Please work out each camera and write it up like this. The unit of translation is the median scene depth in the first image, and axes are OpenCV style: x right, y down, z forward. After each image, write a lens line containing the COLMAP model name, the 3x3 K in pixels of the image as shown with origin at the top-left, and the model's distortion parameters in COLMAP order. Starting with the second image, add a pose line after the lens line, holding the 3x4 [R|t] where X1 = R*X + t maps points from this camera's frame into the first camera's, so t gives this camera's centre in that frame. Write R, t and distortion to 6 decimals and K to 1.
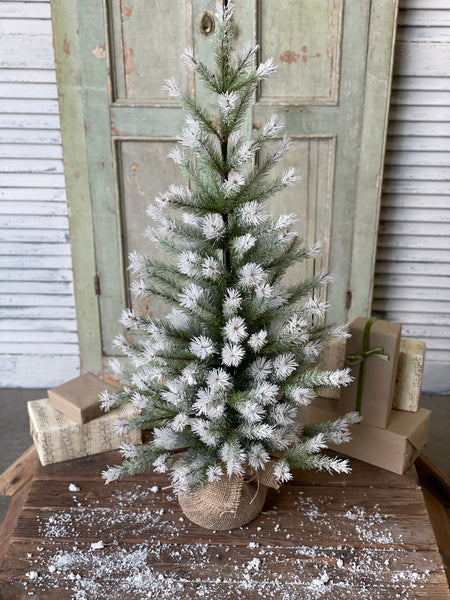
lens RADIAL K [[832.9, 0, 227.1], [0, 832.9, 288.8], [0, 0, 1]] dist [0.037147, 0.060819]
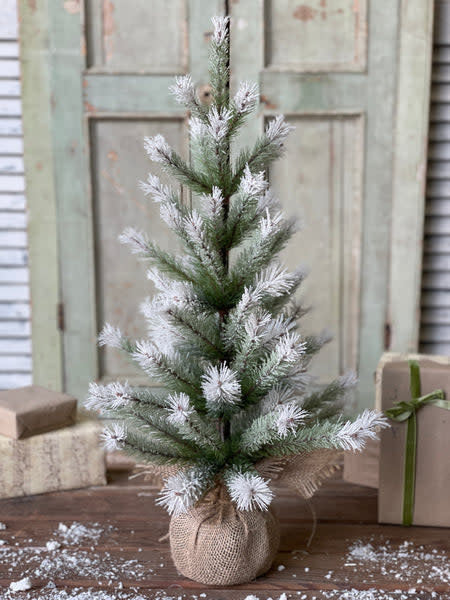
lens RADIAL K [[854.7, 0, 225.0], [0, 854.7, 300.0], [0, 0, 1]] dist [0.061393, -0.111209]
pose [[0.999994, -0.001450, -0.003005, -0.001264], [0.000616, 0.965404, -0.260757, 0.205102], [0.003279, 0.260753, 0.965400, 0.253369]]
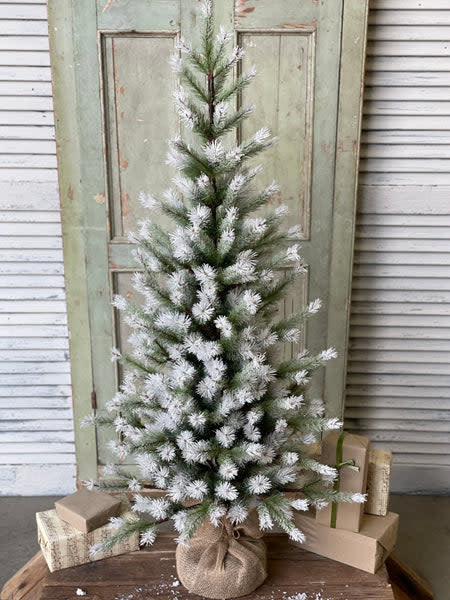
lens RADIAL K [[854.7, 0, 225.0], [0, 854.7, 300.0], [0, 0, 1]] dist [0.061393, -0.111209]
pose [[0.999498, -0.012024, 0.029324, -0.017047], [0.014452, 0.996356, -0.084059, -0.041799], [-0.028206, 0.084440, 0.996029, -0.147896]]
